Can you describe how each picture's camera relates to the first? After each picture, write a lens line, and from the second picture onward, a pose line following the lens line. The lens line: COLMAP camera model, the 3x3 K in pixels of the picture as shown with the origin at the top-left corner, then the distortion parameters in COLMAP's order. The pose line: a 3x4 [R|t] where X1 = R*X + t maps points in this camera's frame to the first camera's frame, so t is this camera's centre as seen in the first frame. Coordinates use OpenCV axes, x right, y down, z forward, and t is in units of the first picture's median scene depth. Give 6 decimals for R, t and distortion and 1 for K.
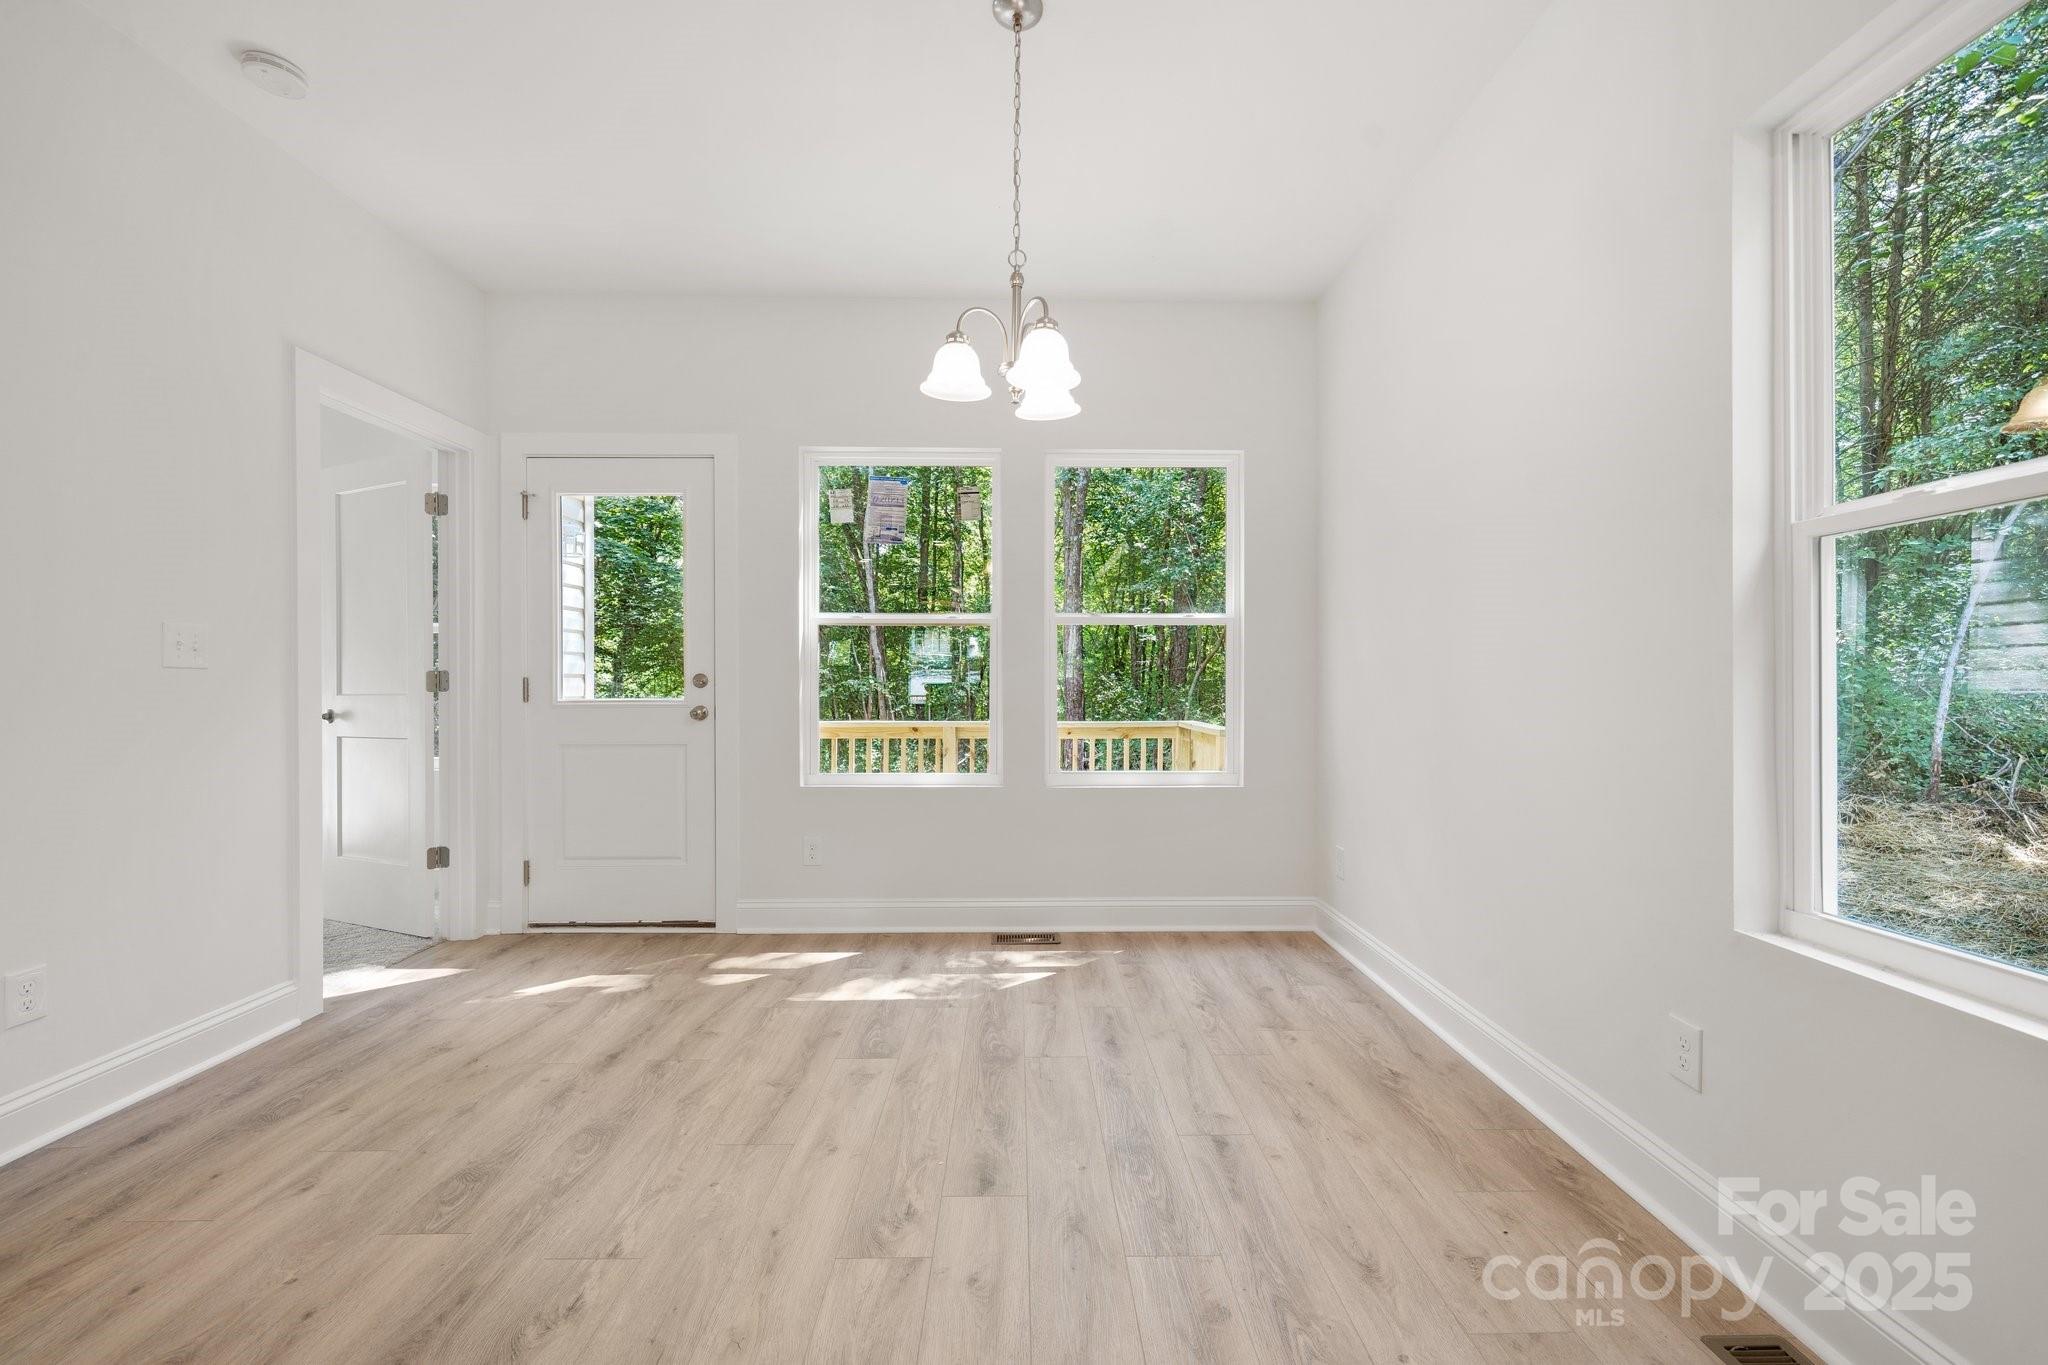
lens RADIAL K [[831.5, 0, 1011.6], [0, 831.5, 675.3], [0, 0, 1]] dist [0.003330, 0.000394]
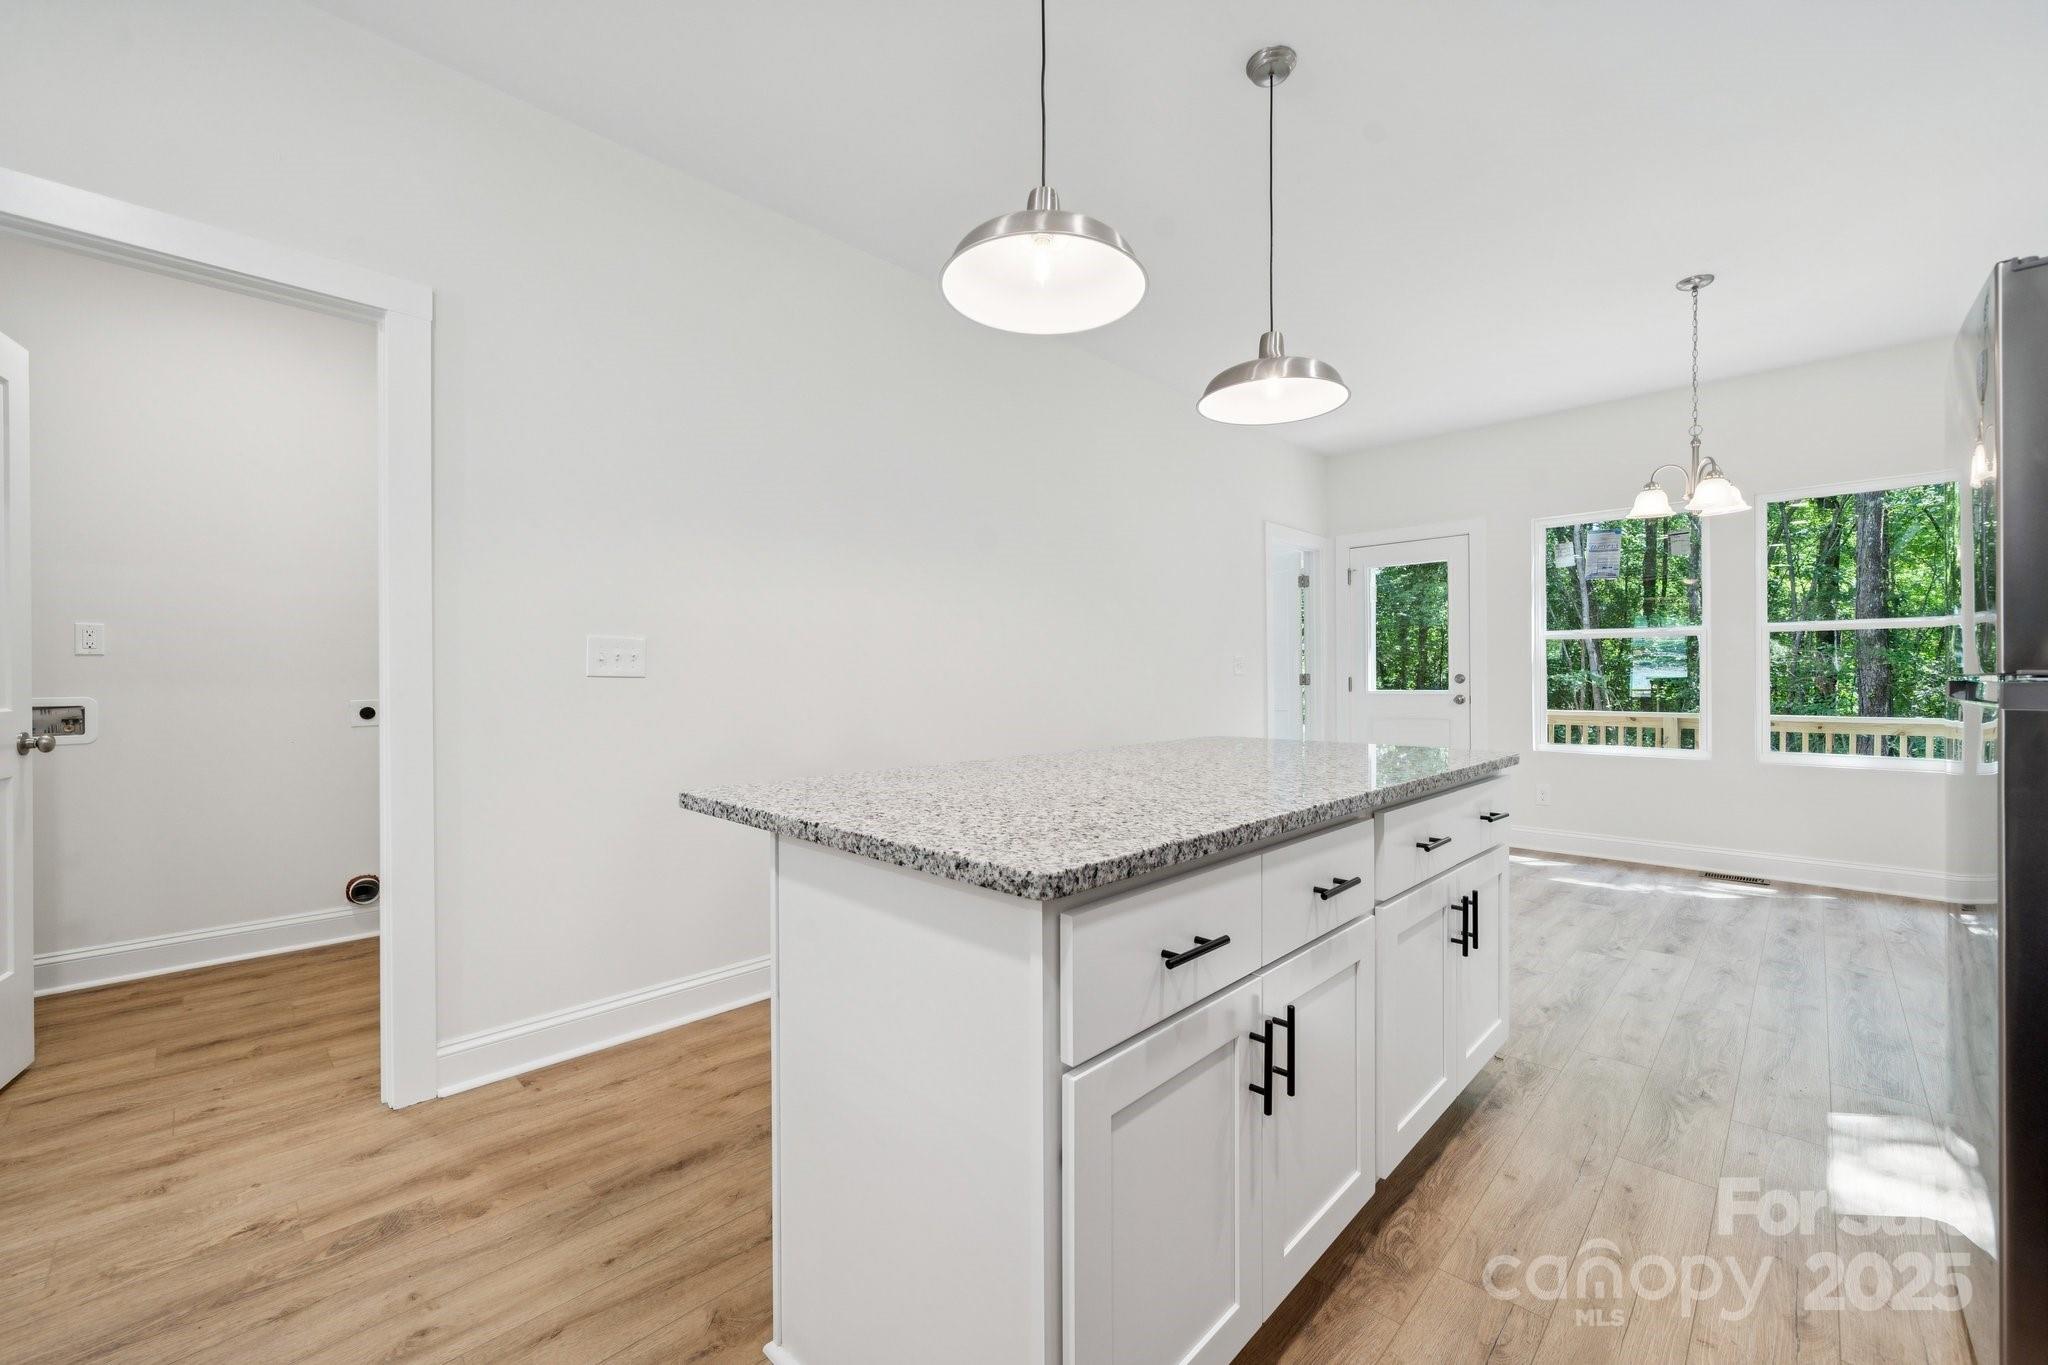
lens RADIAL K [[831.5, 0, 1038.3], [0, 831.5, 677.0], [0, 0, 1]] dist [0.003330, 0.000394]
pose [[0.734704, -0.002320, -0.678384, 0.099139], [0.010384, 0.999915, 0.007826, -0.017465], [0.678308, -0.012794, 0.734666, -0.659738]]
